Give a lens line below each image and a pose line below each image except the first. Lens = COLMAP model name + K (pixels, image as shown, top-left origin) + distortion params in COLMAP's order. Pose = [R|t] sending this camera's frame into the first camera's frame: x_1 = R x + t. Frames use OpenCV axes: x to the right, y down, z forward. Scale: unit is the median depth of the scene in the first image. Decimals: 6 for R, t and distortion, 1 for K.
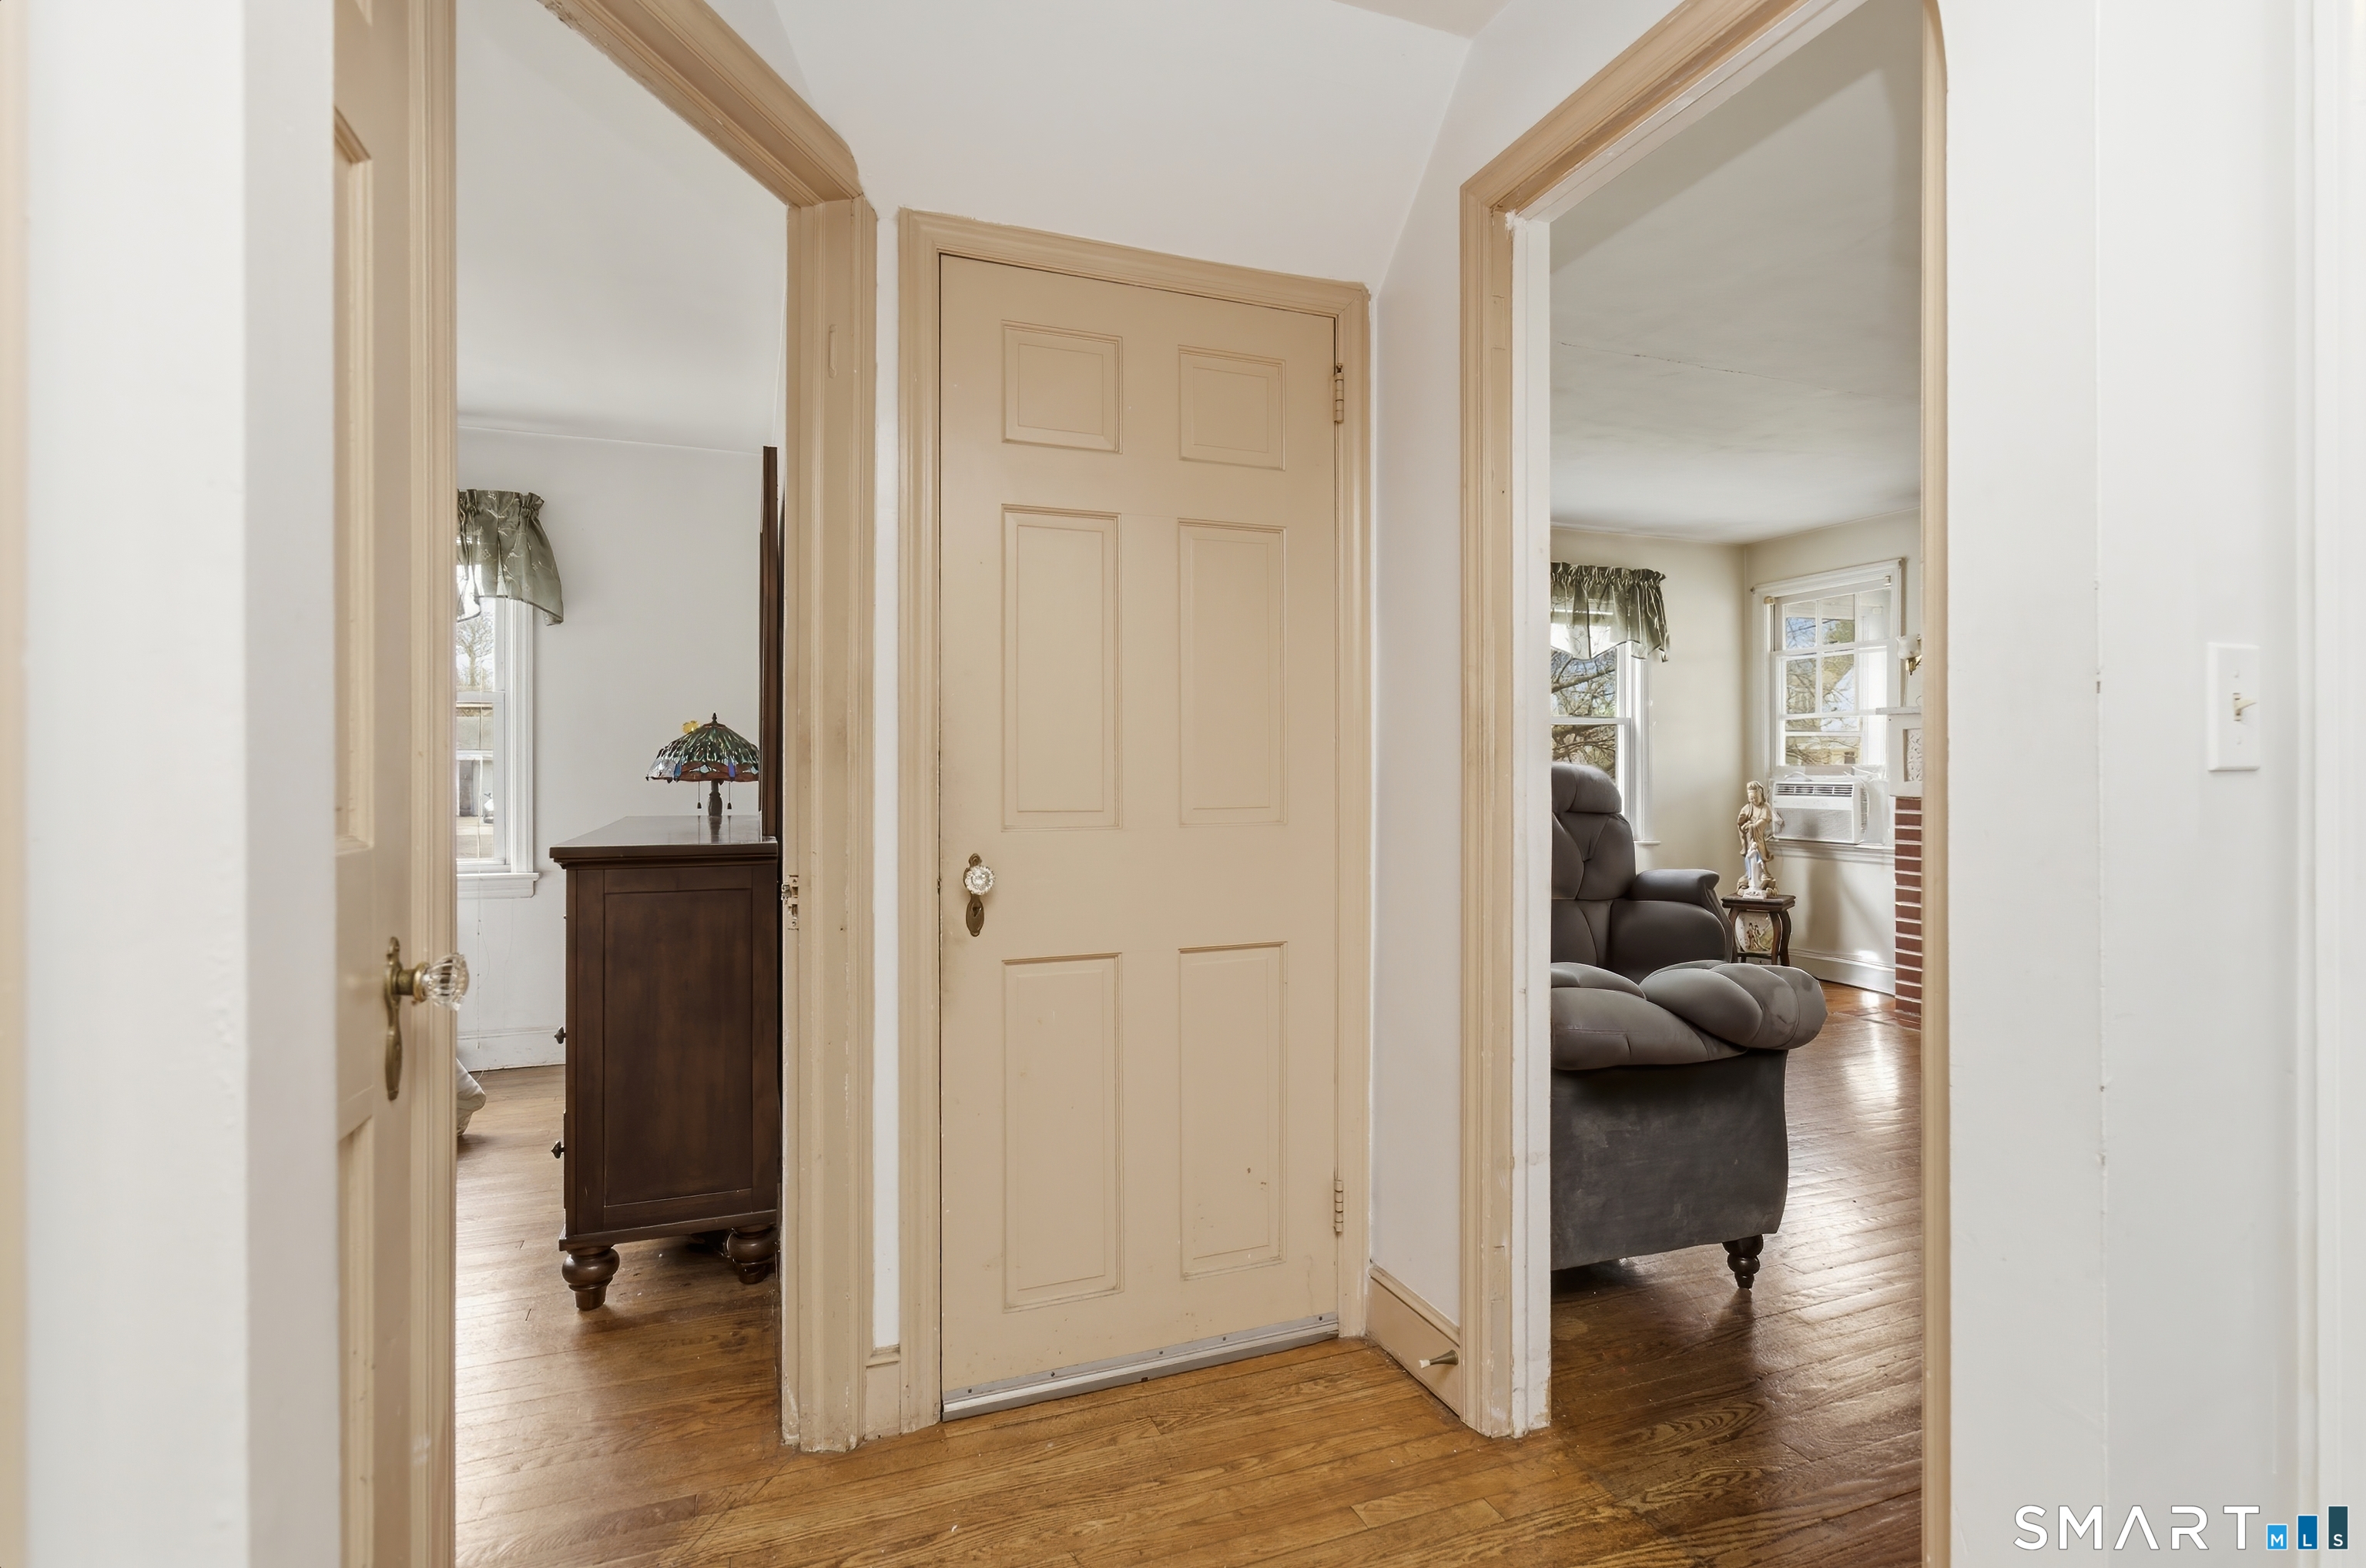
lens RADIAL K [[1125.5, 0, 1203.1], [0, 1125.5, 762.6], [0, 0, 1]] dist [-0.002330, 0.004941]
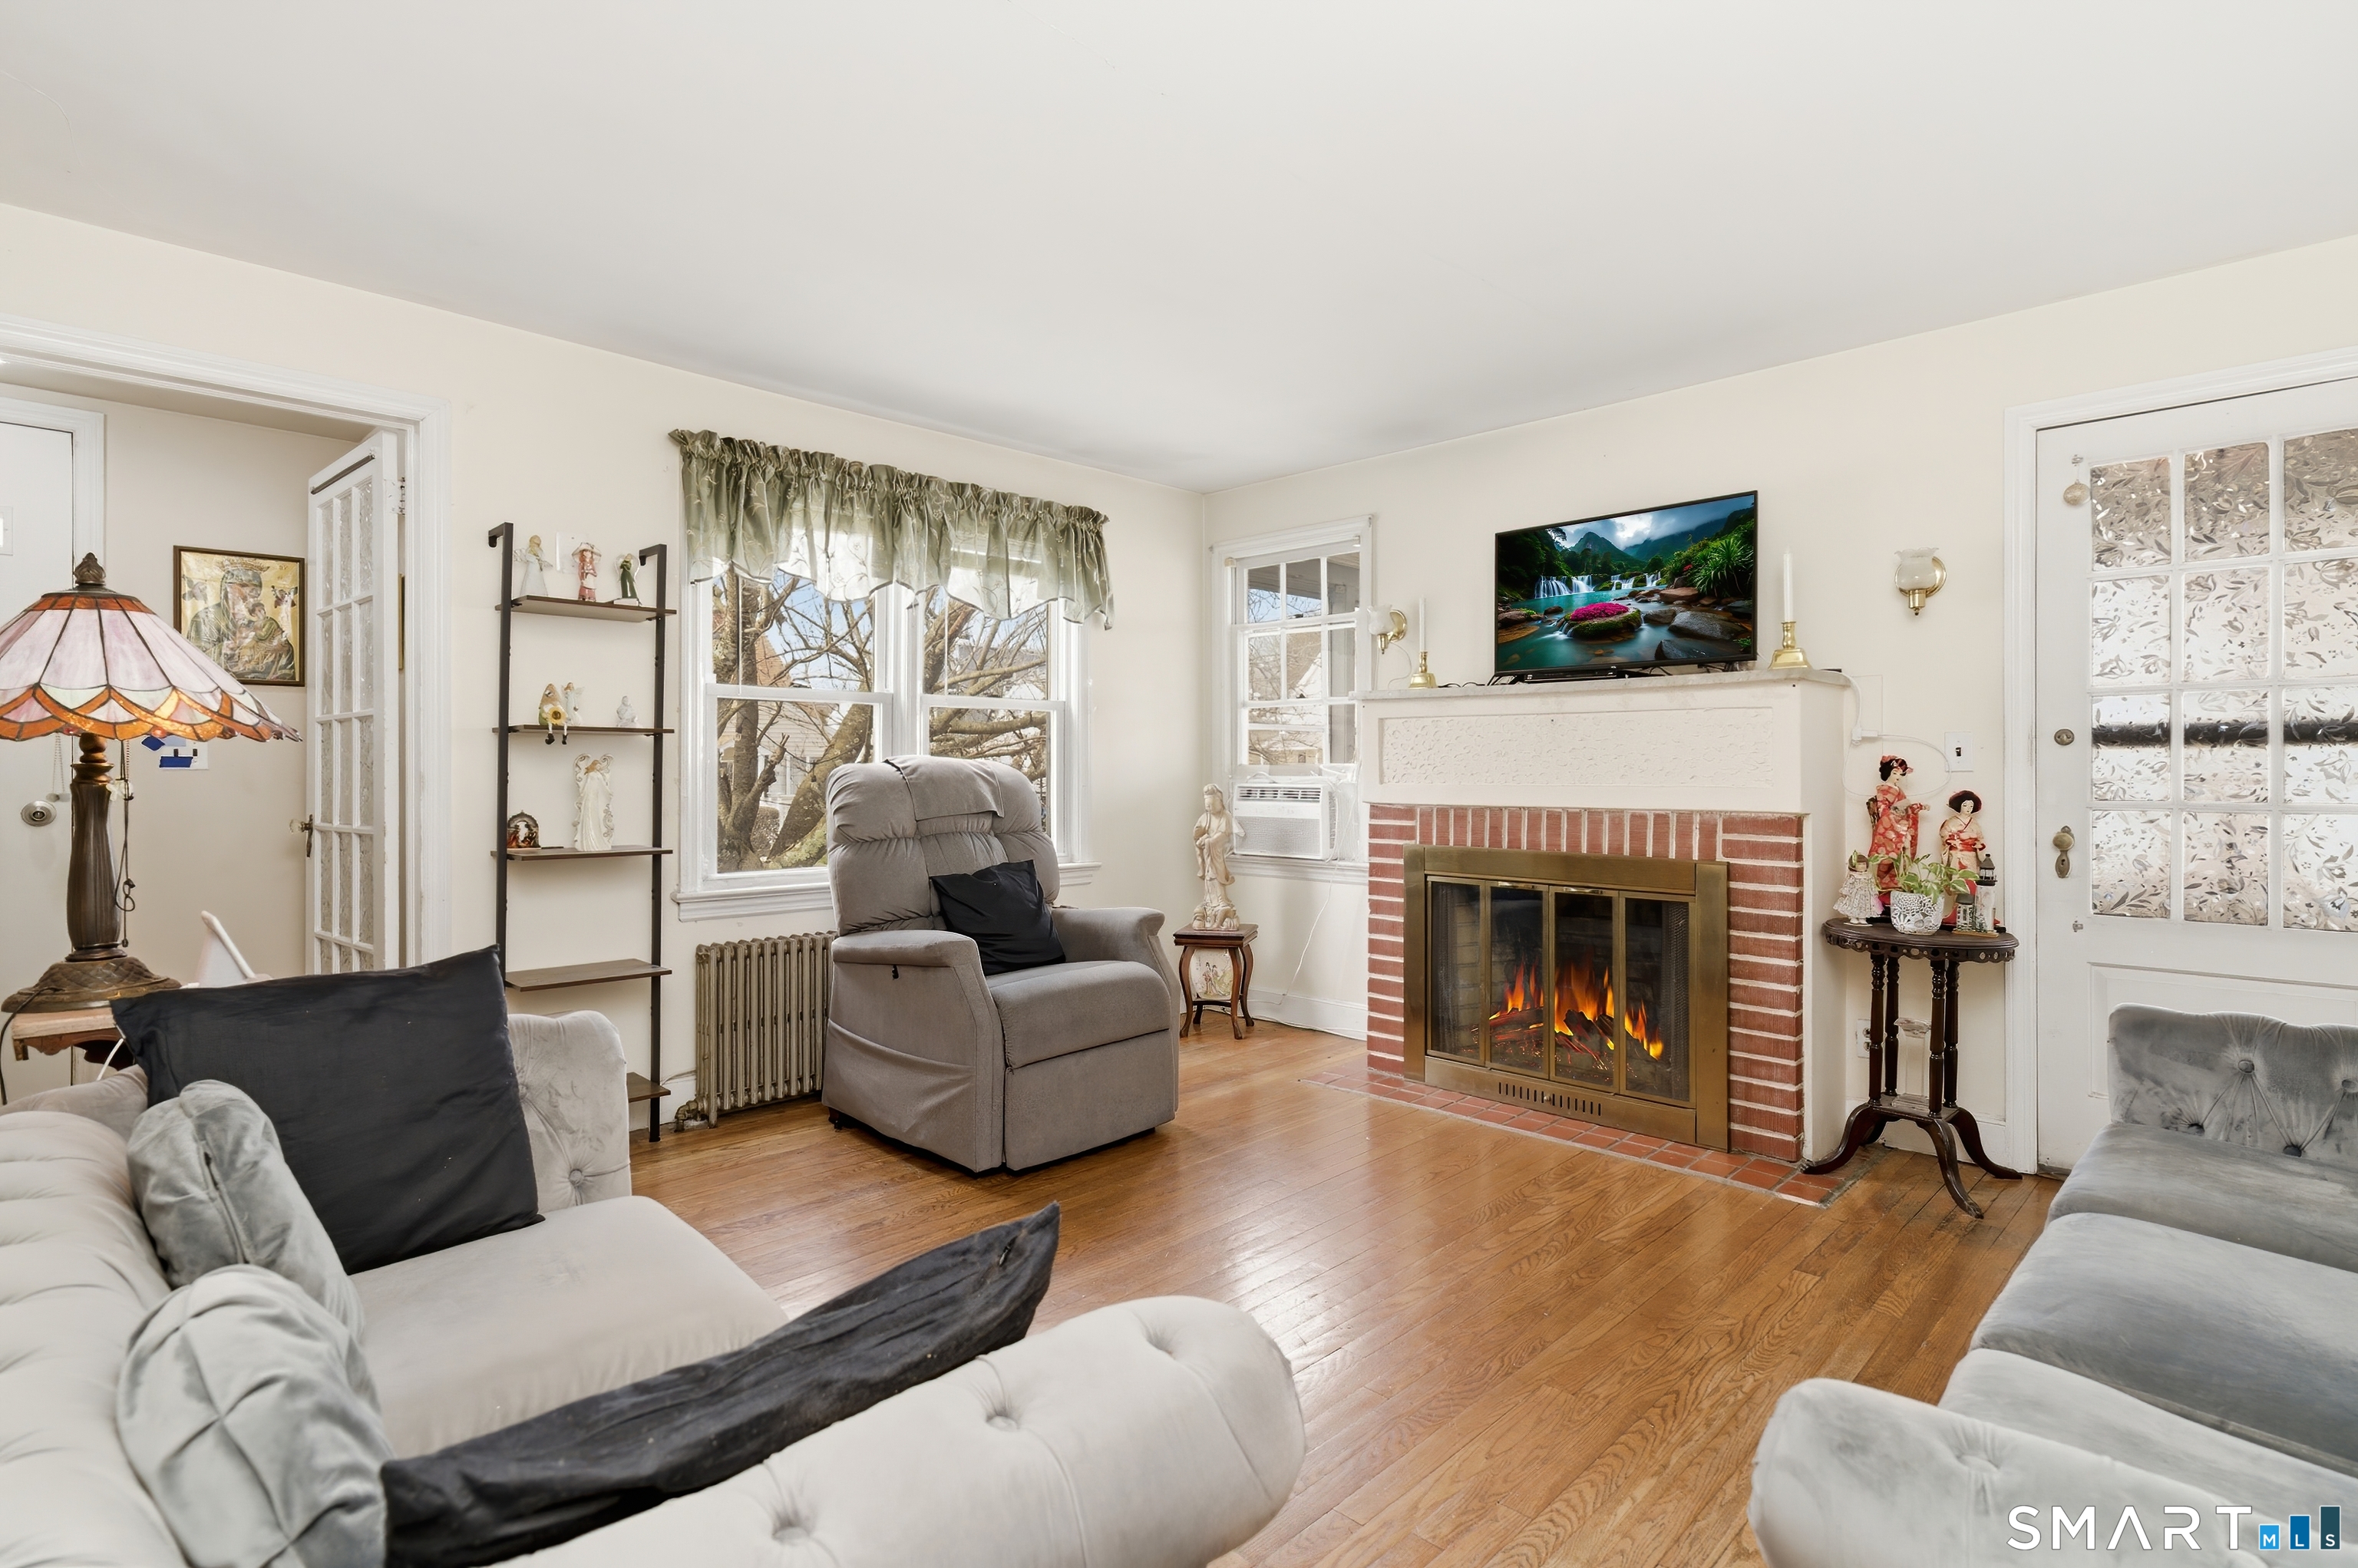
lens RADIAL K [[1121.7, 0, 1170.1], [0, 1121.7, 776.6], [0, 0, 1]] dist [-0.002330, 0.004941]
pose [[0.919093, -0.005635, 0.393999, 0.150362], [0.000859, 0.999924, 0.012297, 0.001544], [-0.394039, -0.010963, 0.919028, 0.283543]]
